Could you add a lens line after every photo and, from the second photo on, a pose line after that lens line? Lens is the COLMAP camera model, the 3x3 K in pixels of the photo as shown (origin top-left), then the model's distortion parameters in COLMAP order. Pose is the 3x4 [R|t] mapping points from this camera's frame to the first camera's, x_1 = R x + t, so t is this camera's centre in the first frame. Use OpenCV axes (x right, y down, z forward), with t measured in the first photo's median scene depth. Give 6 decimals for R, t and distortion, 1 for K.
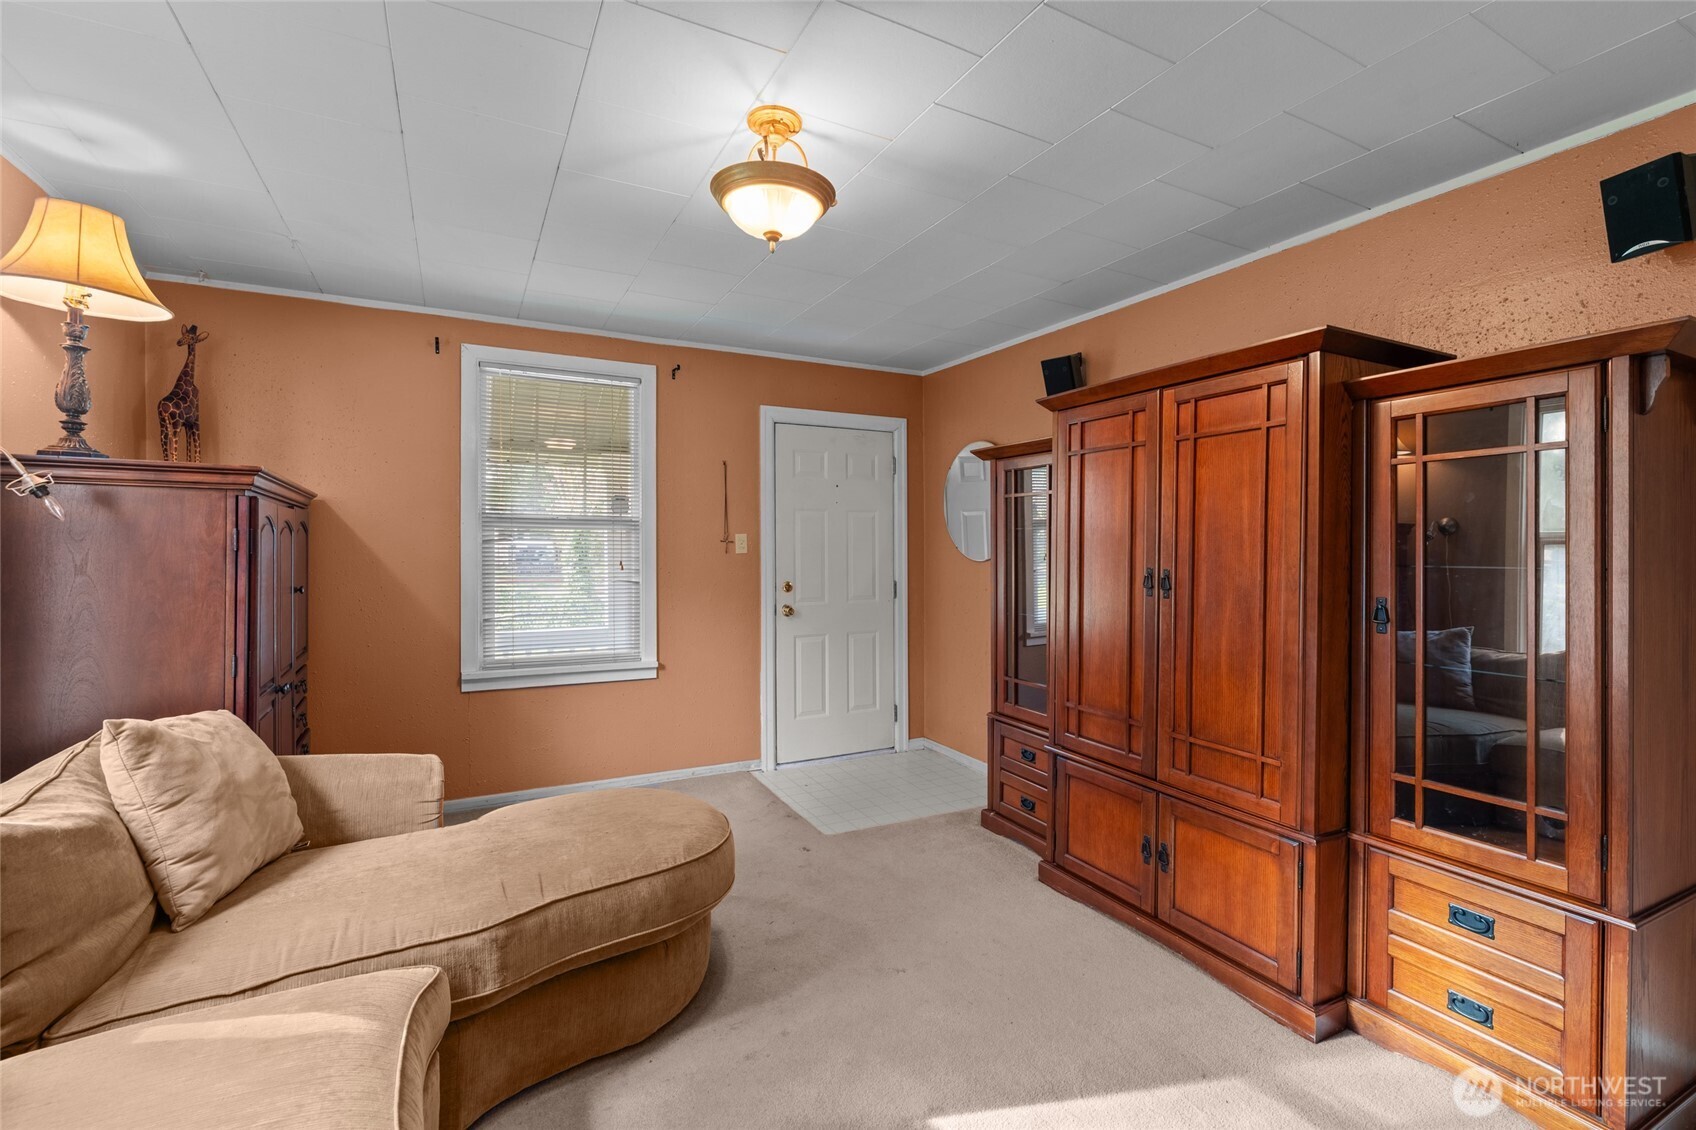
lens RADIAL K [[756.1, 0, 848.0], [0, 756.1, 547.5], [0, 0, 1]] dist [-0.001097, 0.000026]
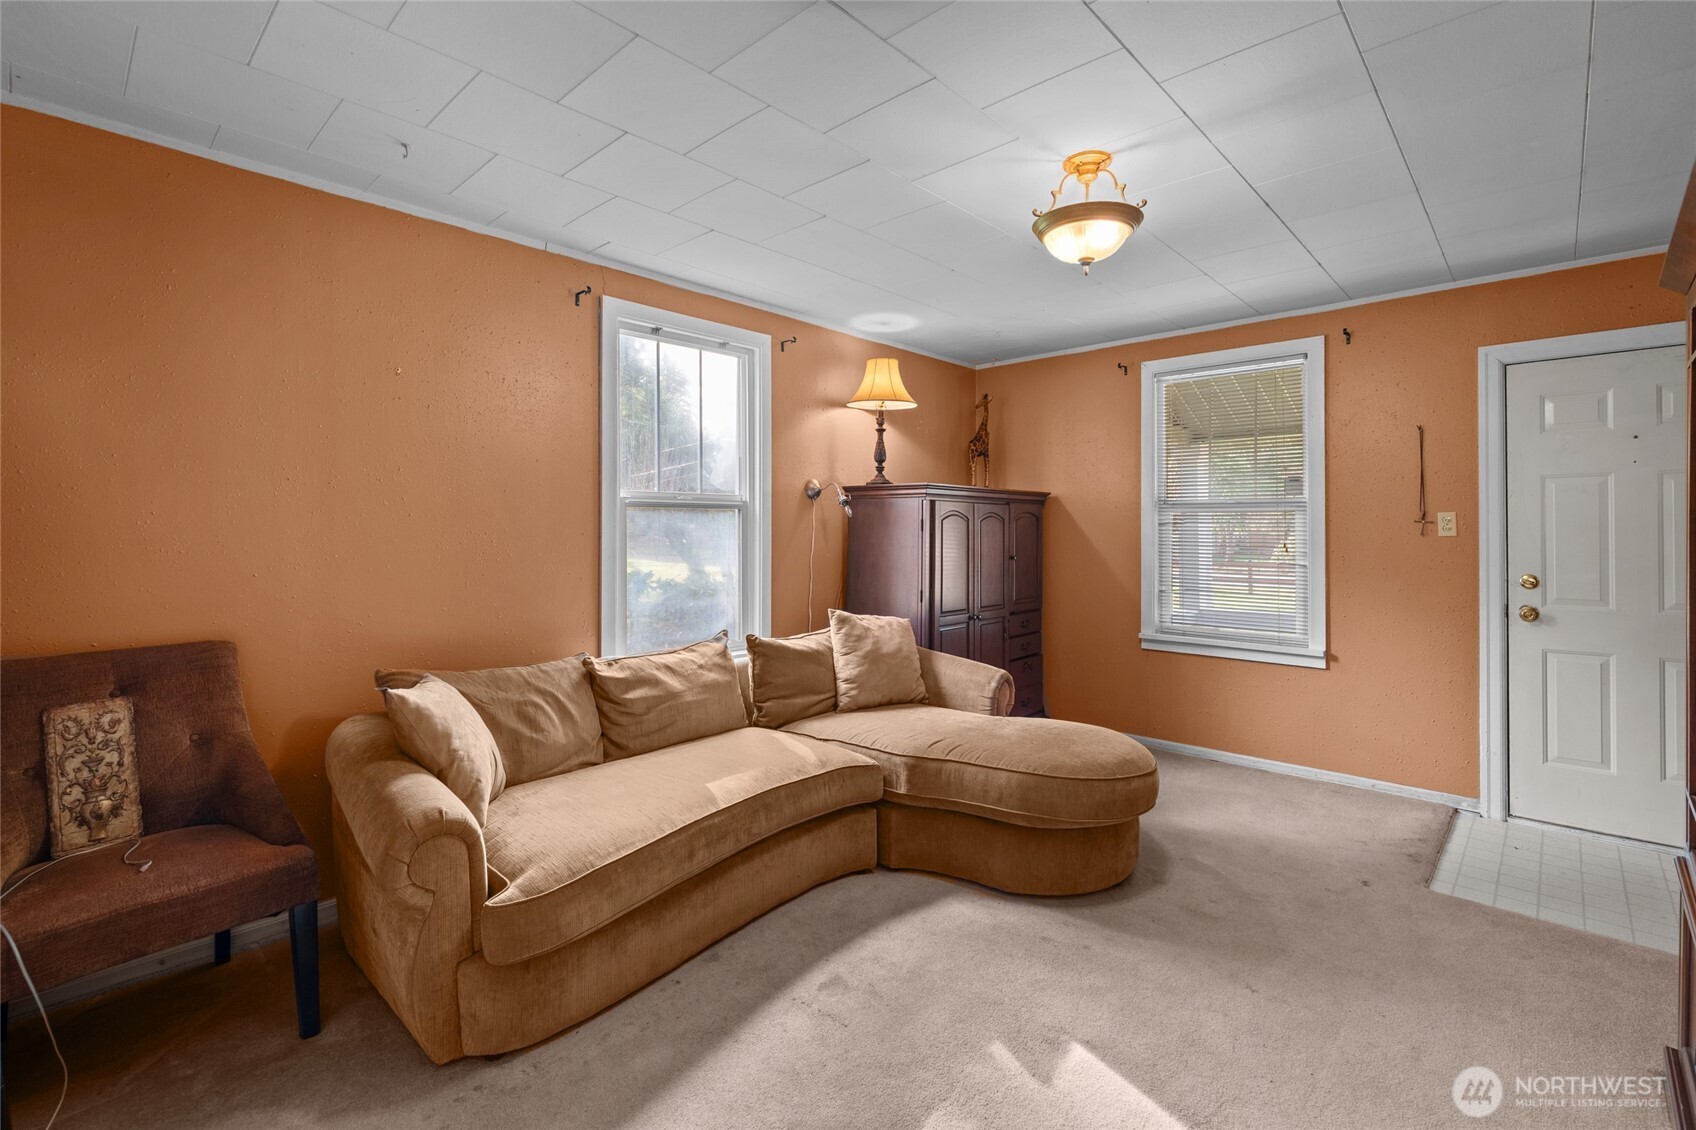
lens RADIAL K [[756.1, 0, 843.3], [0, 756.1, 526.7], [0, 0, 1]] dist [-0.001097, 0.000026]
pose [[0.332320, -0.006084, -0.943147, 0.547439], [0.000060, 0.999979, -0.006430, 0.003771], [0.943167, 0.002080, 0.332313, 0.161266]]
